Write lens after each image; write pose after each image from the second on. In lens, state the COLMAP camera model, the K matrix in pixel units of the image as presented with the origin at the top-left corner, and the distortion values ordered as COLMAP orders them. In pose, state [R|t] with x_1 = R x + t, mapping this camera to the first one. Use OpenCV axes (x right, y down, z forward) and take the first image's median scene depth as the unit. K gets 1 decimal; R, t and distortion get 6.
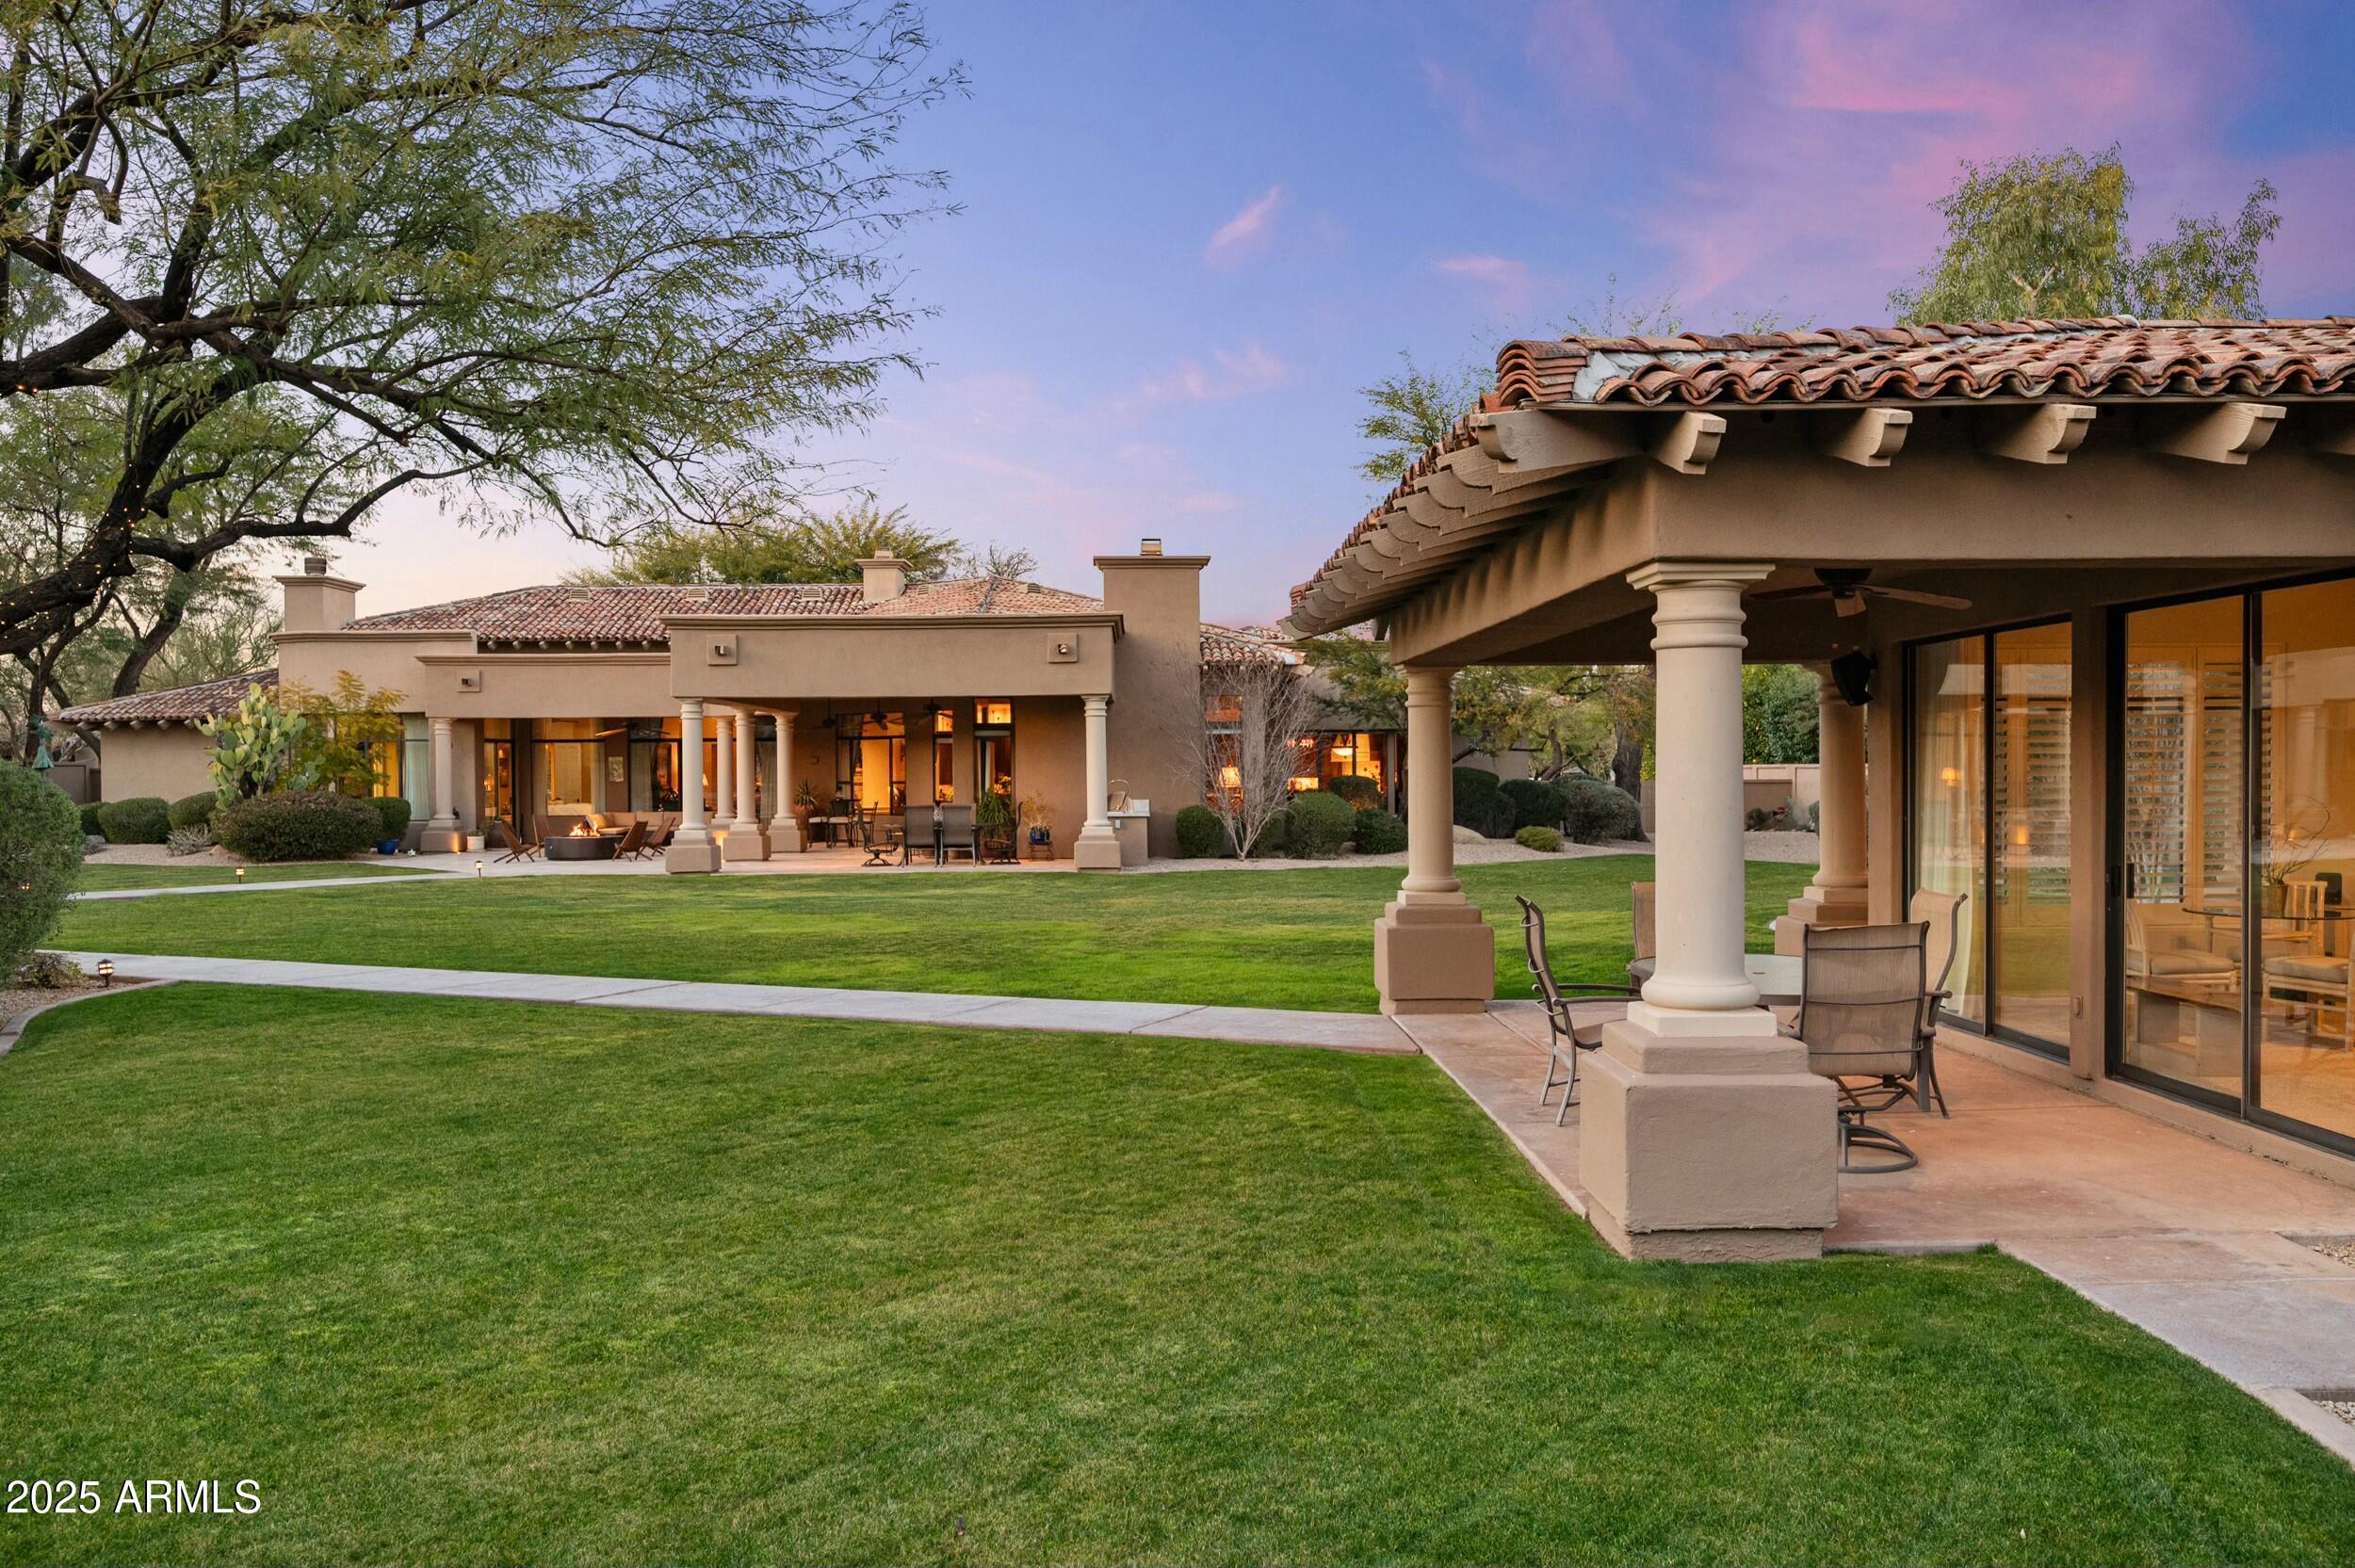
lens RADIAL K [[1829.1, 0, 1180.7], [0, 1829.1, 786.8], [0, 0, 1]] dist [0.004996, 0.000980]
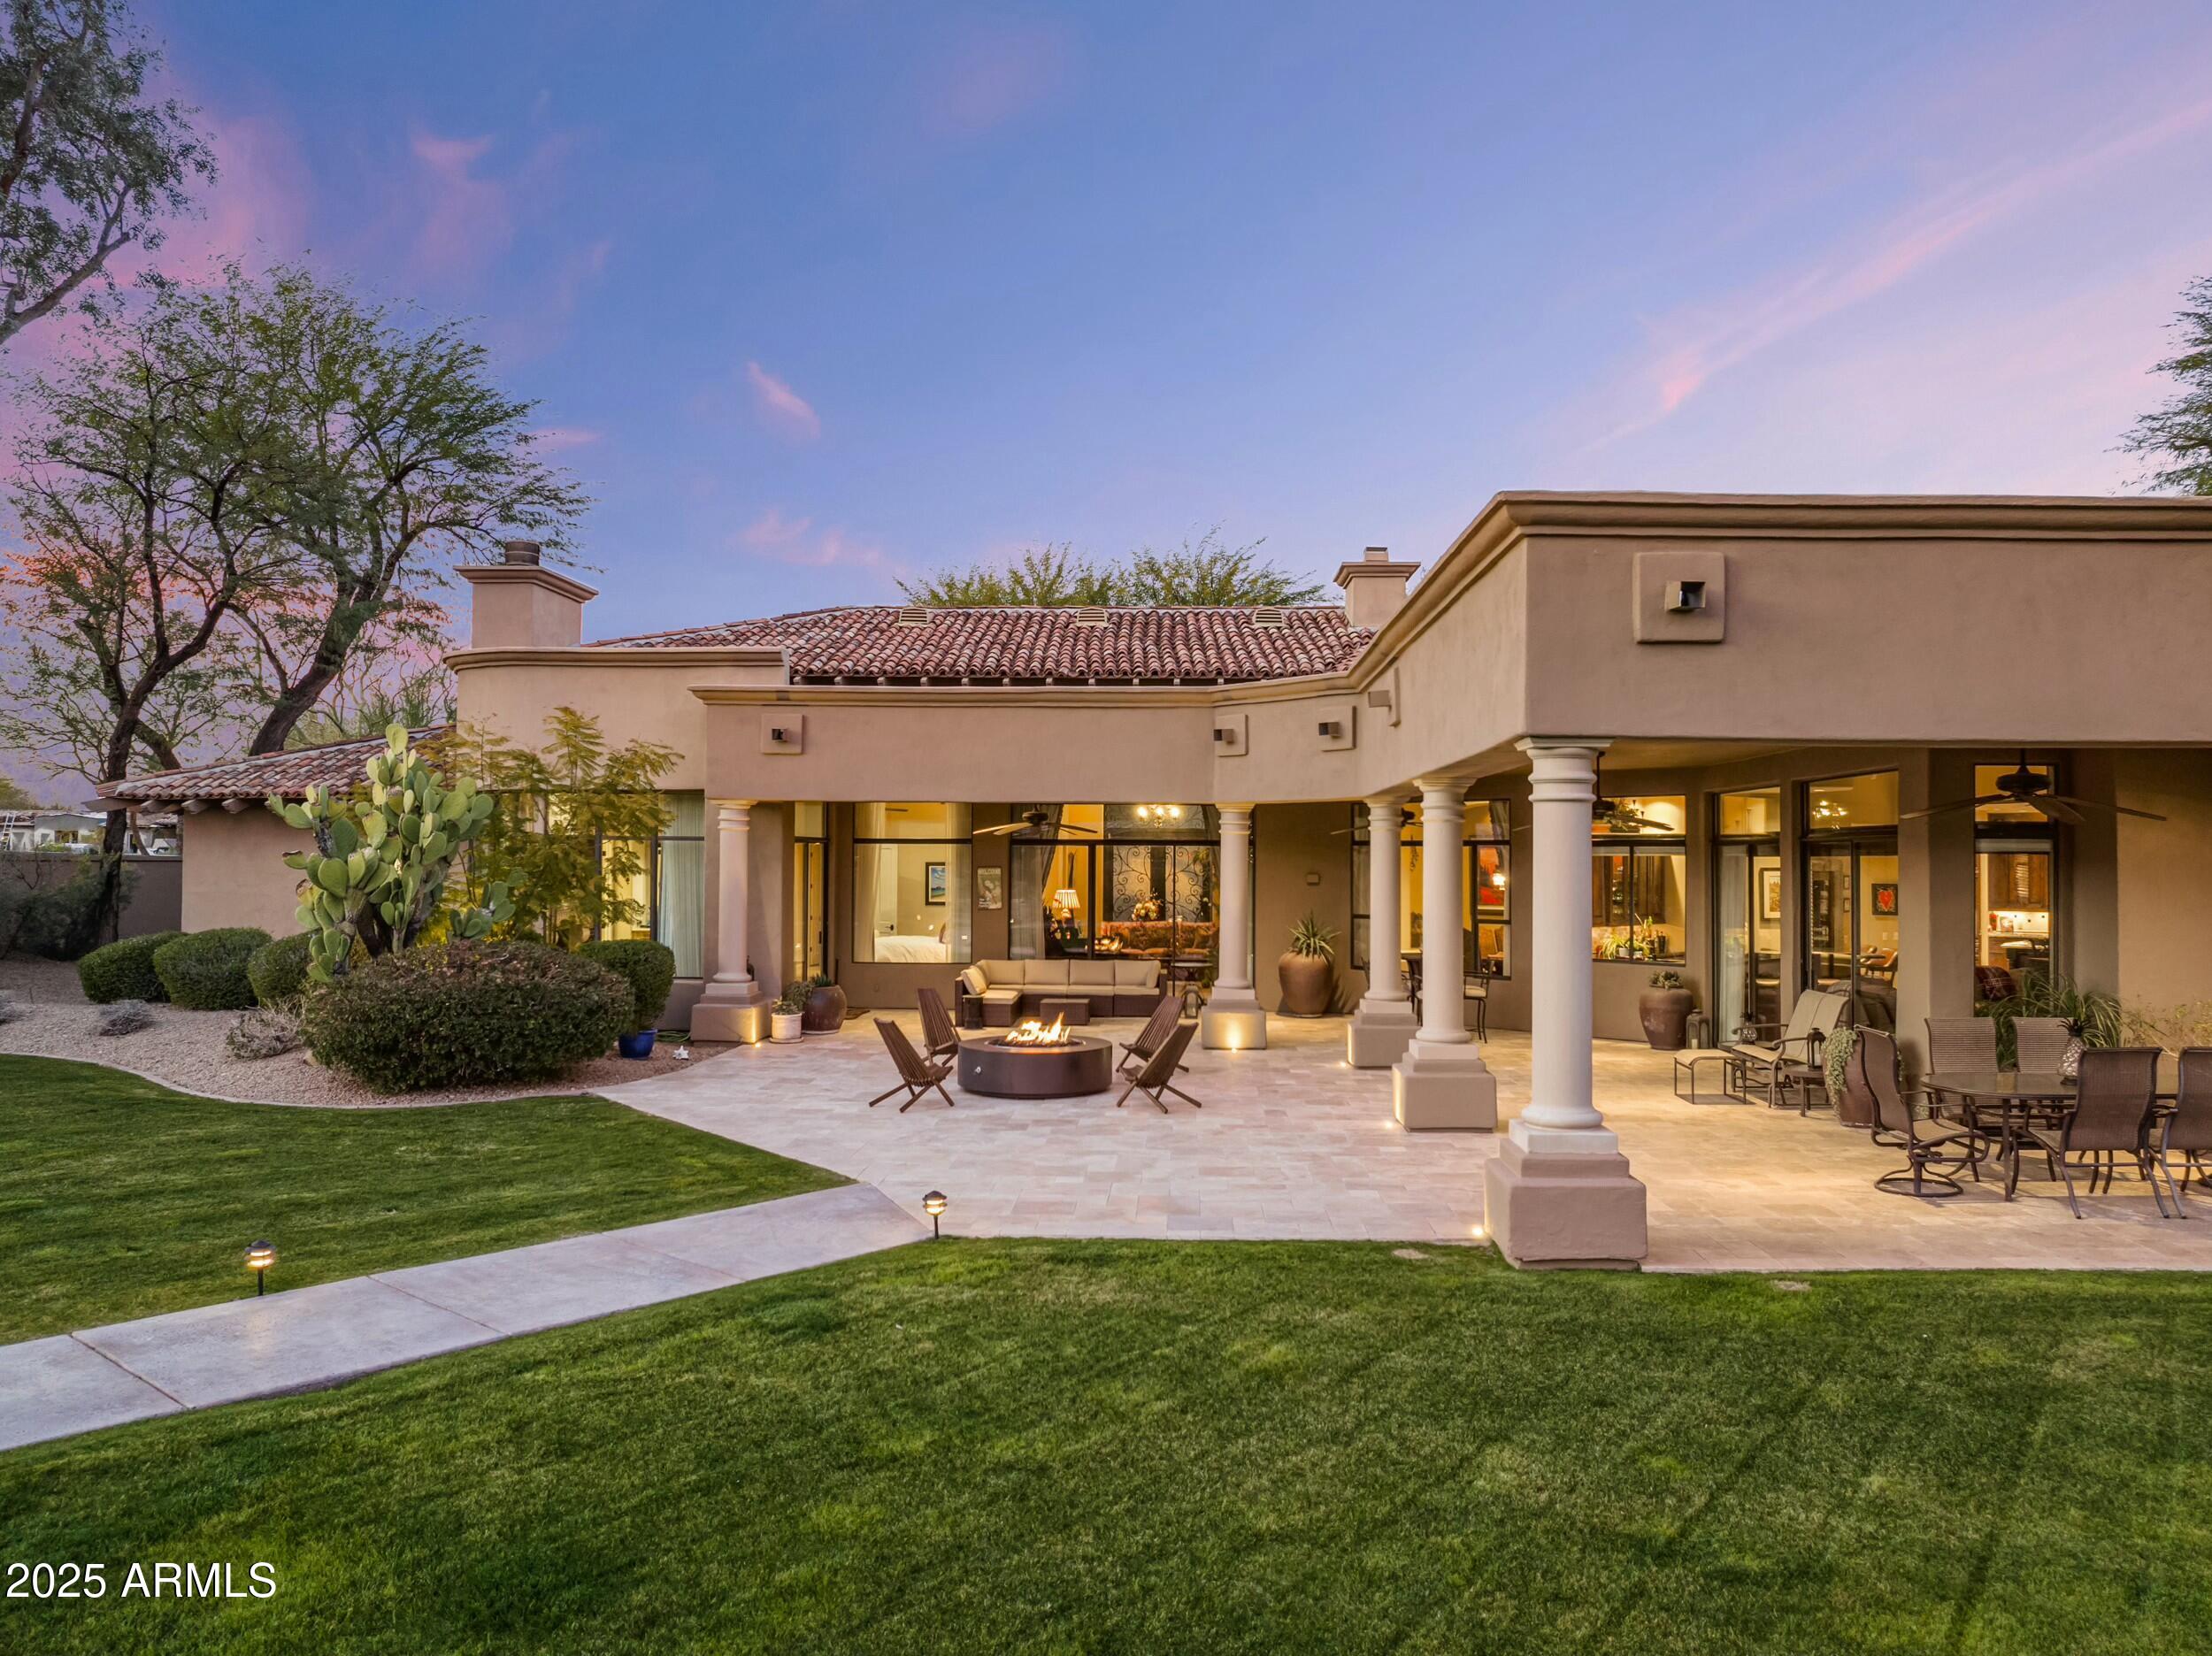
lens RADIAL K [[1502.6, 0, 1101.6], [0, 1502.6, 832.7], [0, 0, 1]] dist [0.004741, 0.000362]
pose [[0.996965, 0.014000, -0.076581, -0.258369], [-0.015999, 0.999545, -0.025551, -0.017839], [0.076188, 0.026699, 0.996736, 0.556733]]
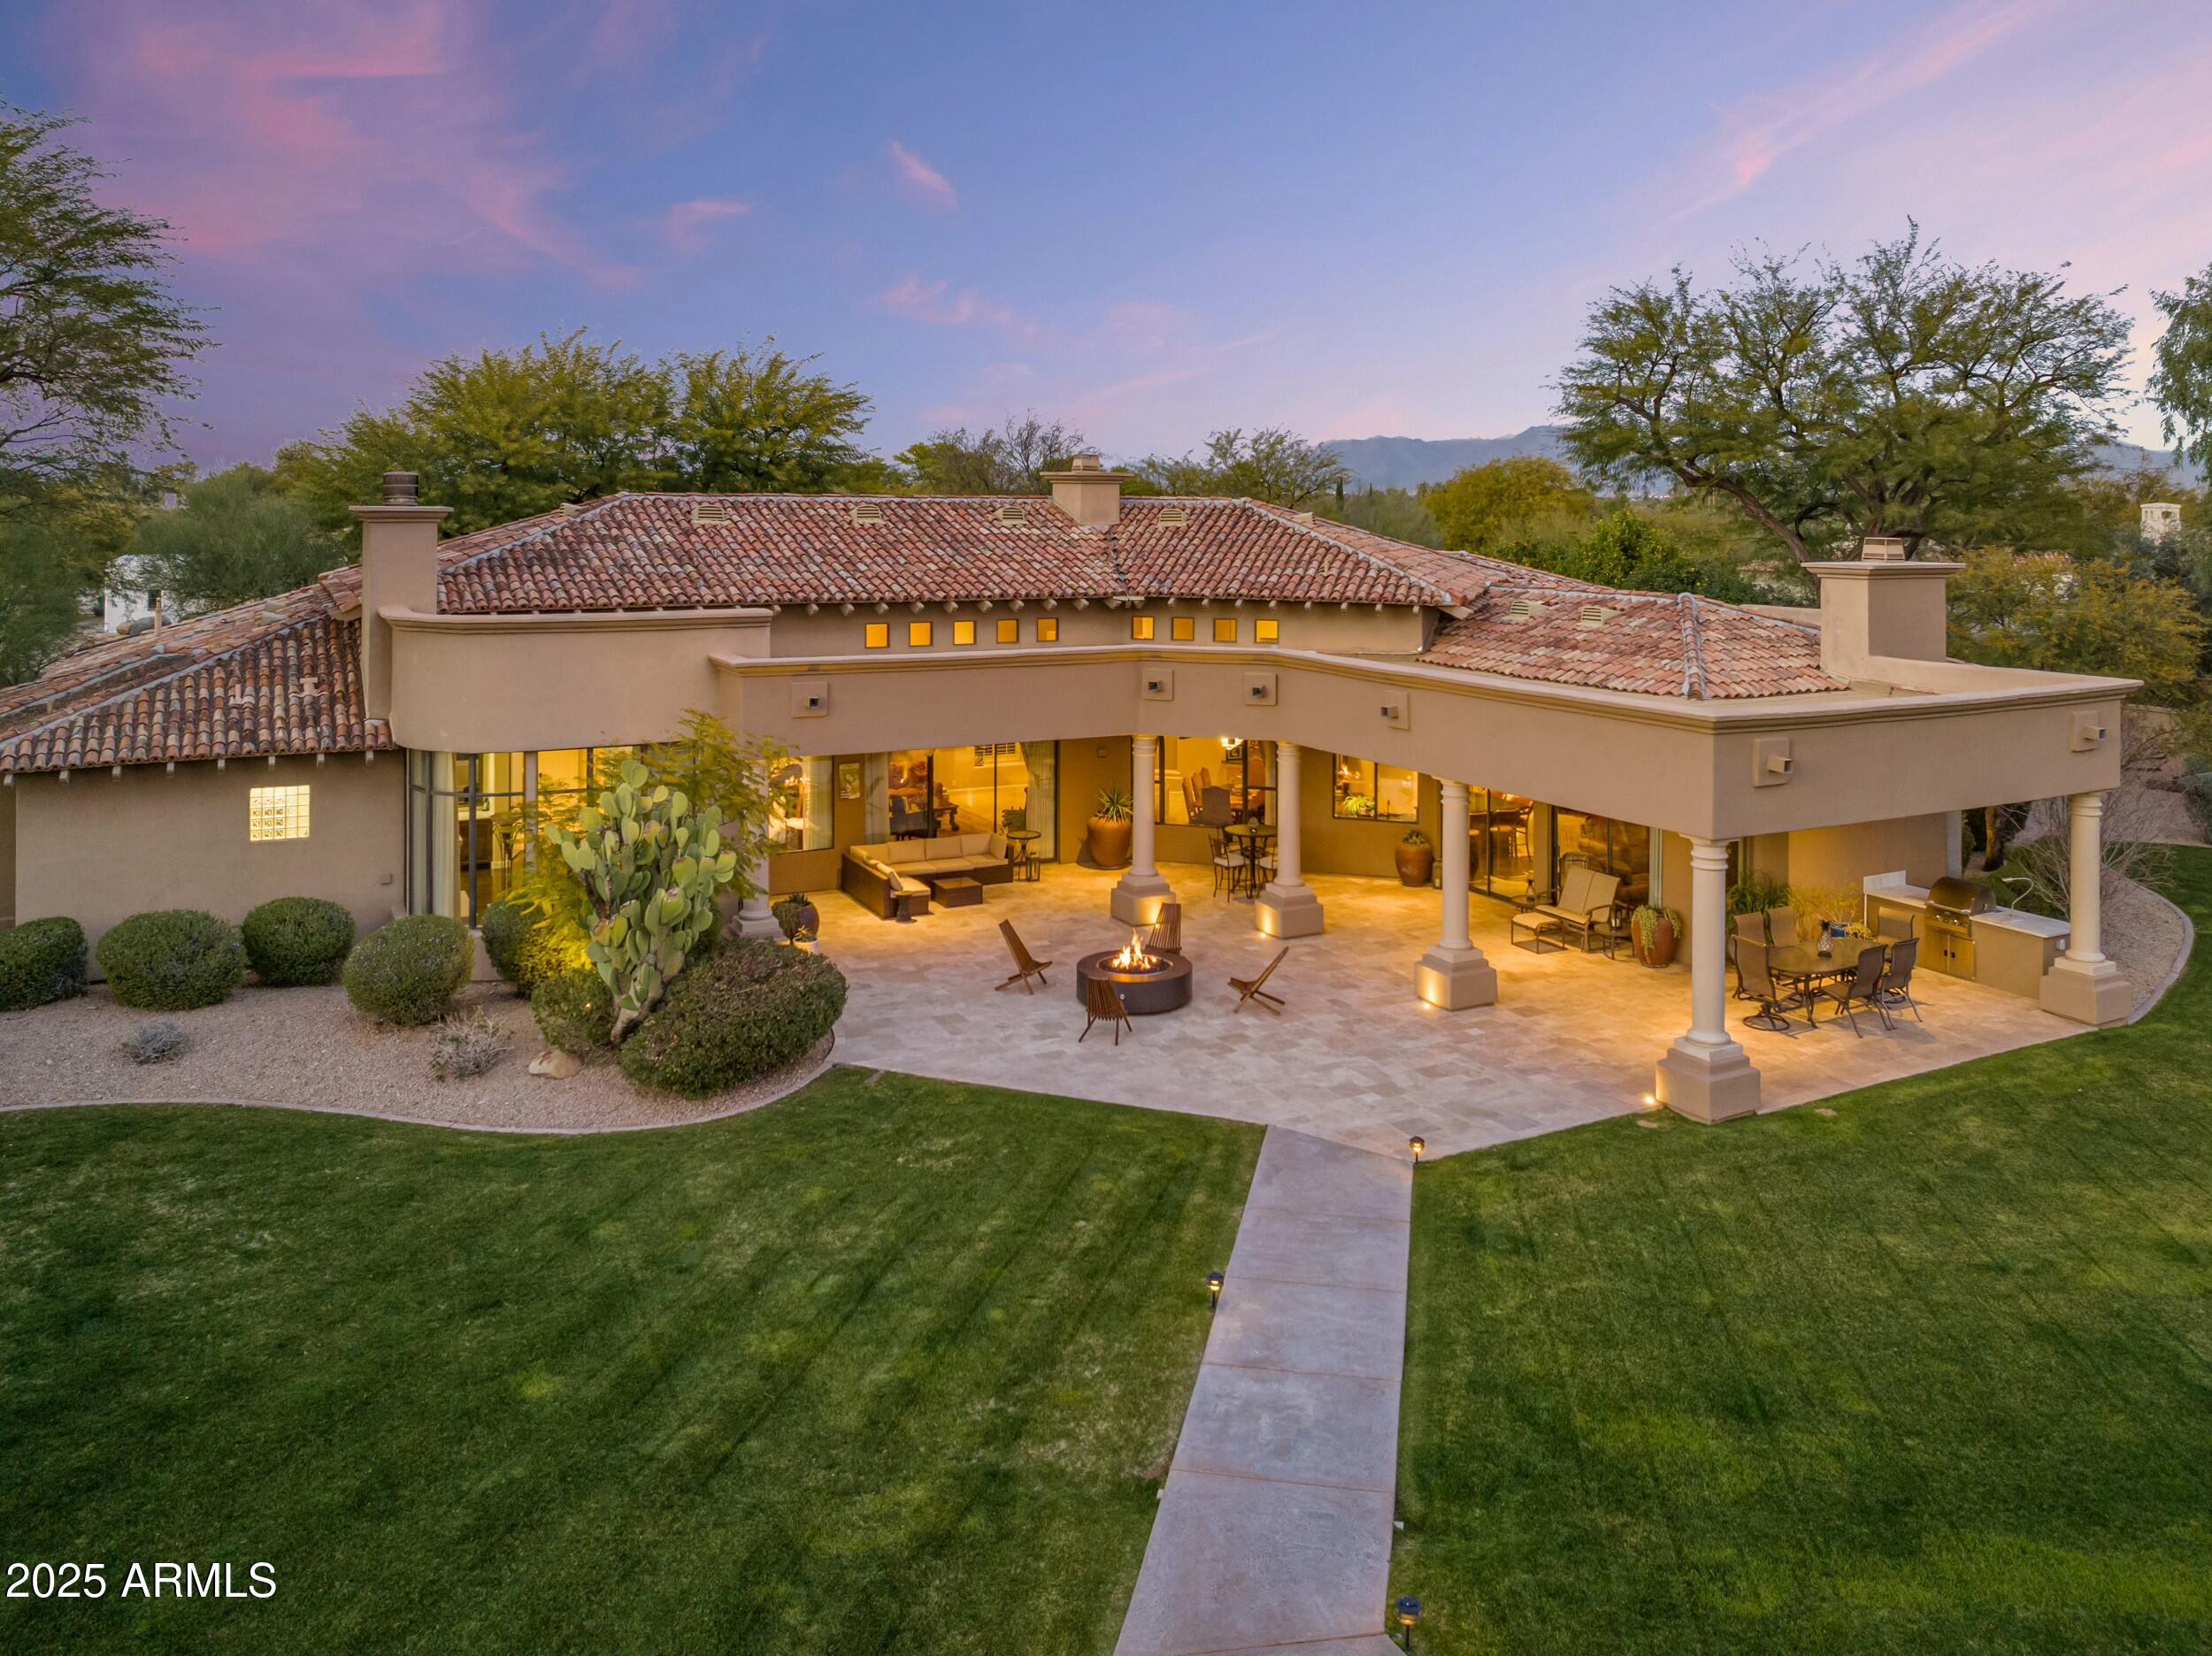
lens RADIAL K [[1502.6, 0, 1114.1], [0, 1502.6, 824.8], [0, 0, 1]] dist [0.004741, 0.000362]
pose [[0.894147, -0.073731, 0.441662, -0.520299], [-0.012835, 0.981725, 0.189873, -0.112971], [-0.447590, -0.175443, 0.876860, 0.503390]]
